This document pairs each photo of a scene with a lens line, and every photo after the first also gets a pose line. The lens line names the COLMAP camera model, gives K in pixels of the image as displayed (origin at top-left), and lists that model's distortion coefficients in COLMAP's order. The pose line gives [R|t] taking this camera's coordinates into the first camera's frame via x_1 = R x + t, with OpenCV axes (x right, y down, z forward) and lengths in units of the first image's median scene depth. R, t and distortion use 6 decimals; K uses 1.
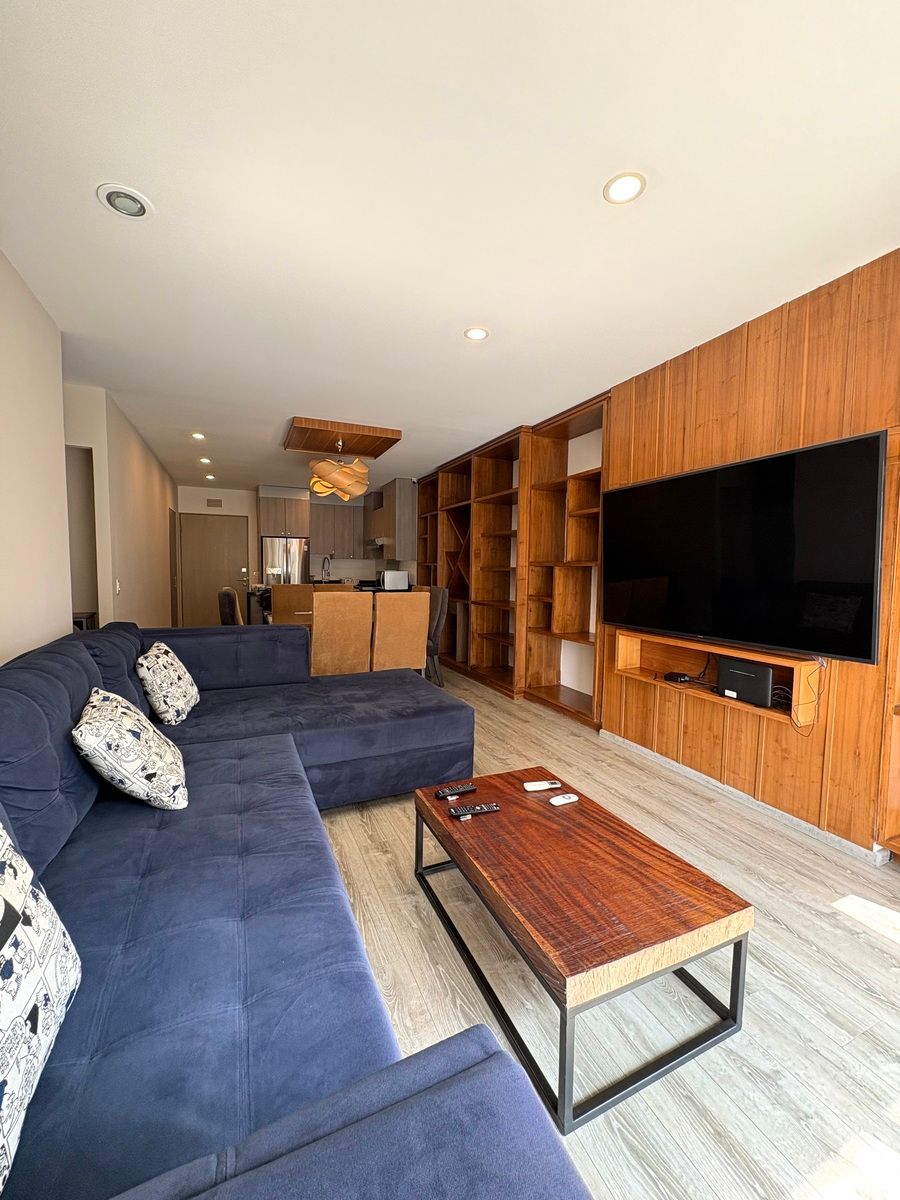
lens RADIAL K [[478.3, 0, 451.4], [0, 478.3, 598.5], [0, 0, 1]] dist [0.000982, -0.000150]
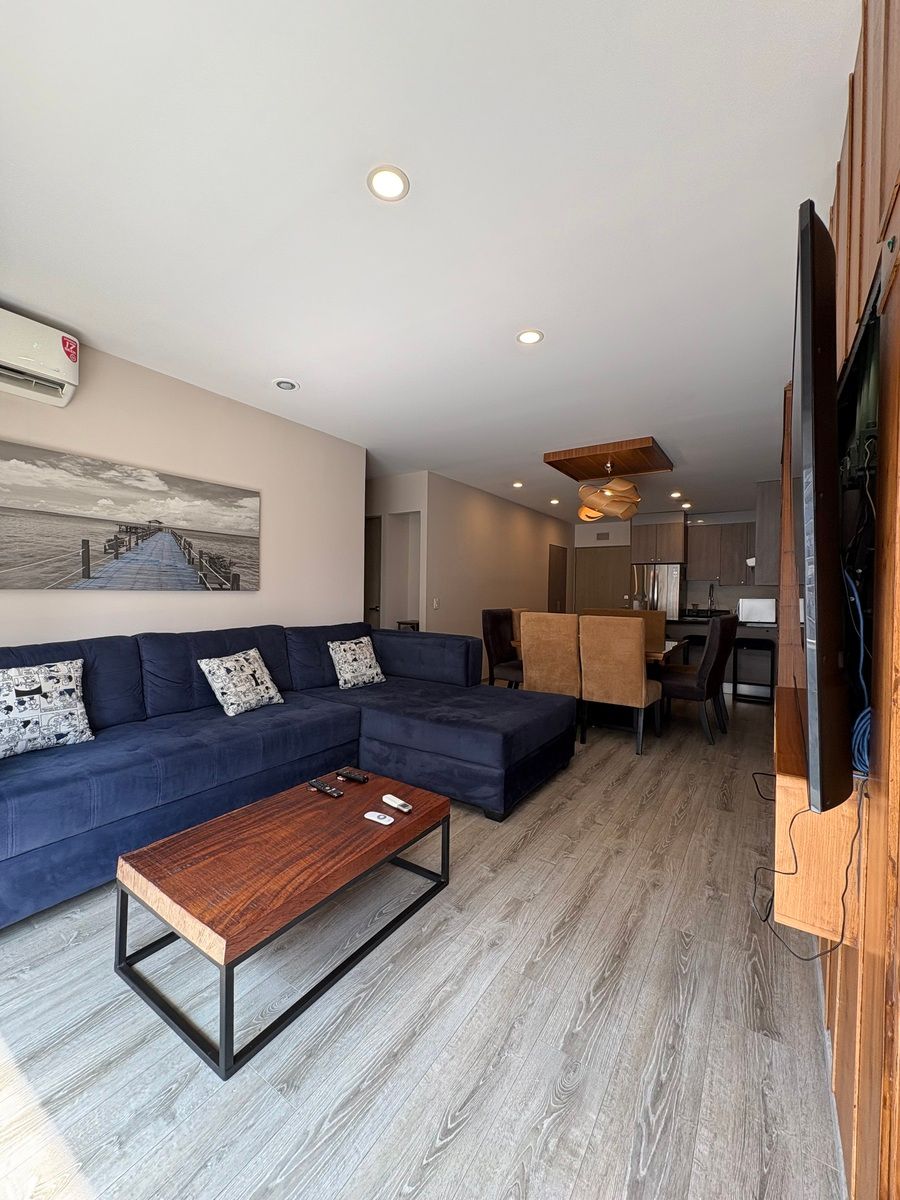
lens RADIAL K [[478.3, 0, 448.9], [0, 478.3, 597.9], [0, 0, 1]] dist [0.000982, -0.000150]
pose [[0.524840, 0.005523, -0.851183, 1.246921], [-0.063759, 0.997425, -0.032842, 0.003758], [0.848810, 0.071507, 0.523840, 0.650524]]
